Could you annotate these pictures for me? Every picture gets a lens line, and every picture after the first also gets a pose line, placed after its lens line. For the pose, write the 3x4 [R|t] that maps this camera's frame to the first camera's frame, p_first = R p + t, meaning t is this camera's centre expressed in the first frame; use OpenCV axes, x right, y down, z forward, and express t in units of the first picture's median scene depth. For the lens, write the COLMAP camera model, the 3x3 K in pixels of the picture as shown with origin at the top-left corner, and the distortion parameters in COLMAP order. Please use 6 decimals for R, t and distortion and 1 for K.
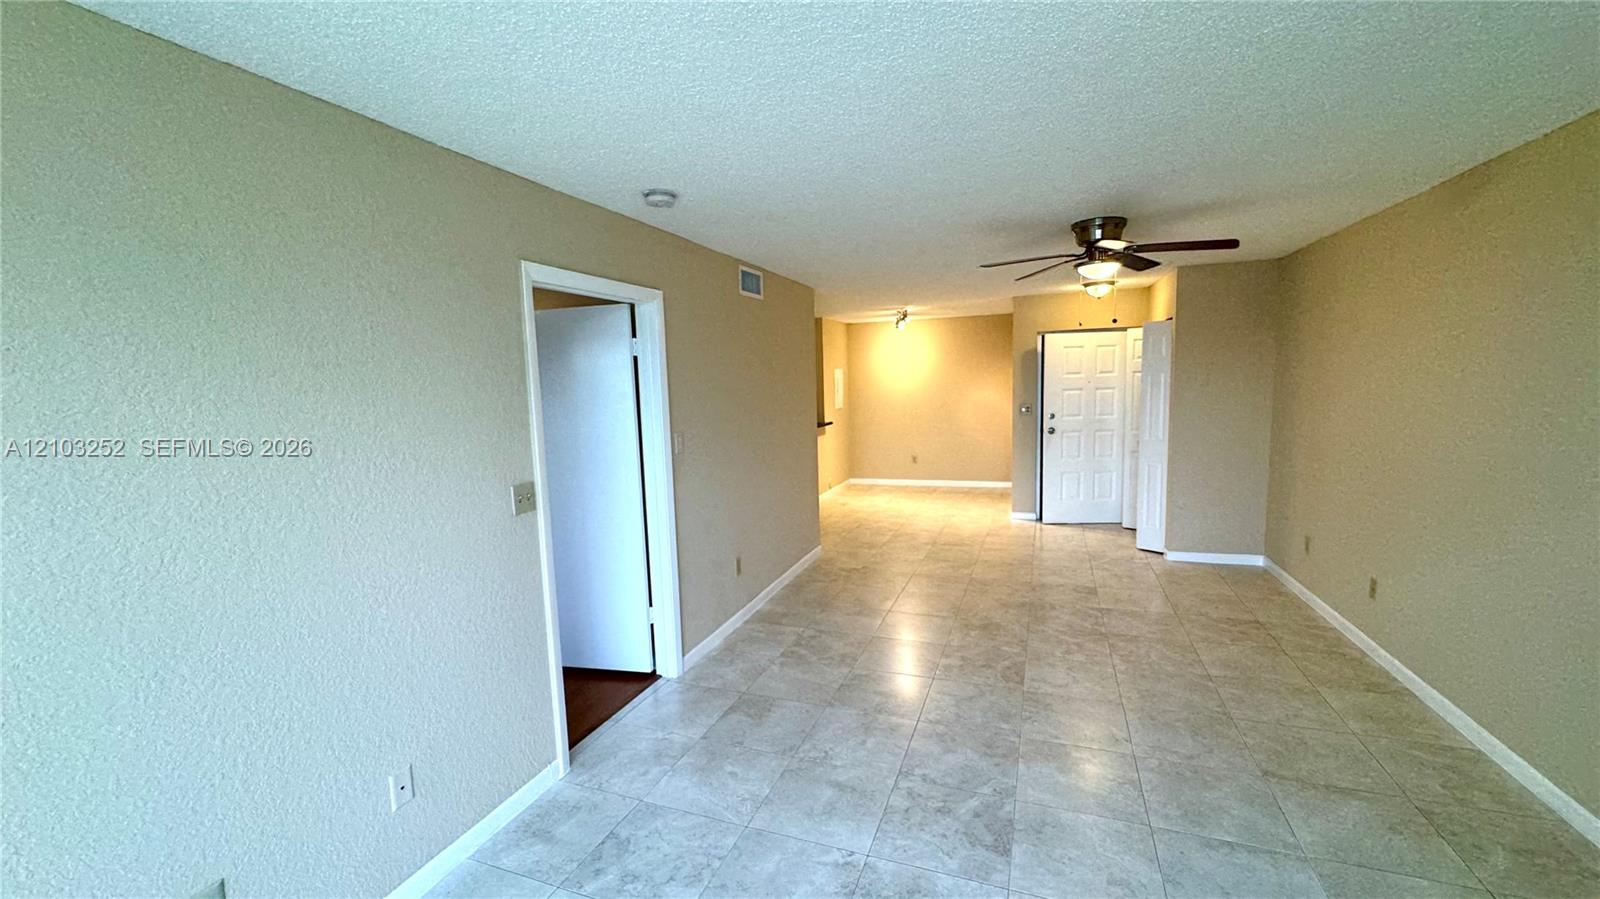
lens RADIAL K [[641.8, 0, 800.0], [0, 641.8, 449.5], [0, 0, 1]] dist [-0.000225, -0.000038]
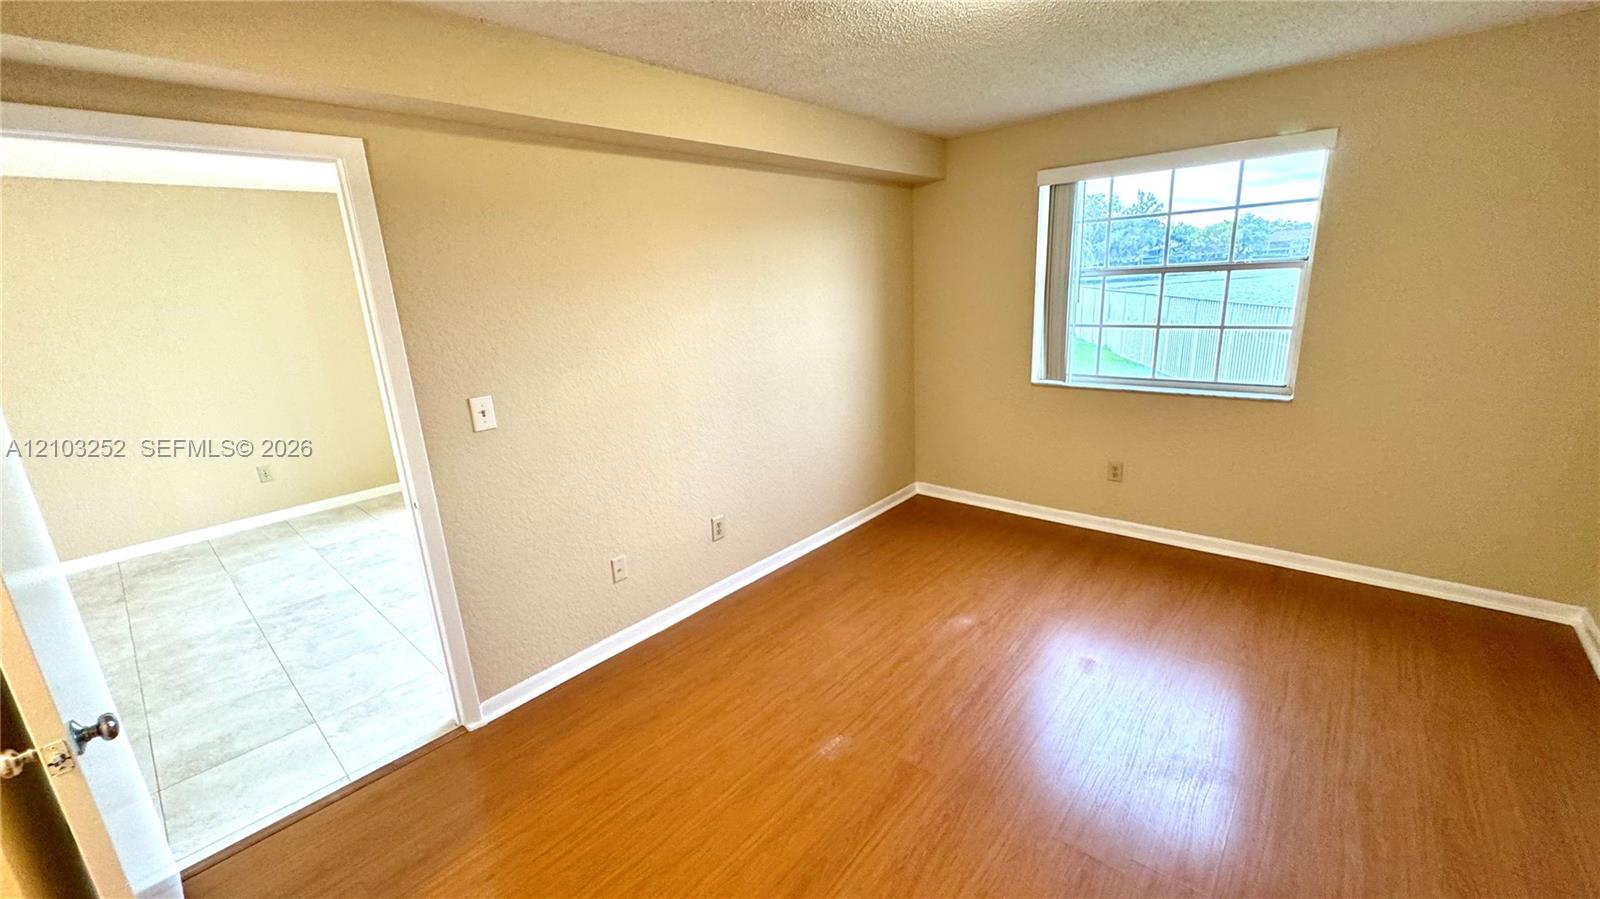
lens RADIAL K [[641.8, 0, 800.0], [0, 641.8, 449.5], [0, 0, 1]] dist [-0.000225, -0.000038]
pose [[-0.928734, -0.017109, 0.370352, -1.274567], [0.120392, 0.930882, 0.344912, -0.140138], [-0.350655, 0.364919, -0.862482, 1.623268]]
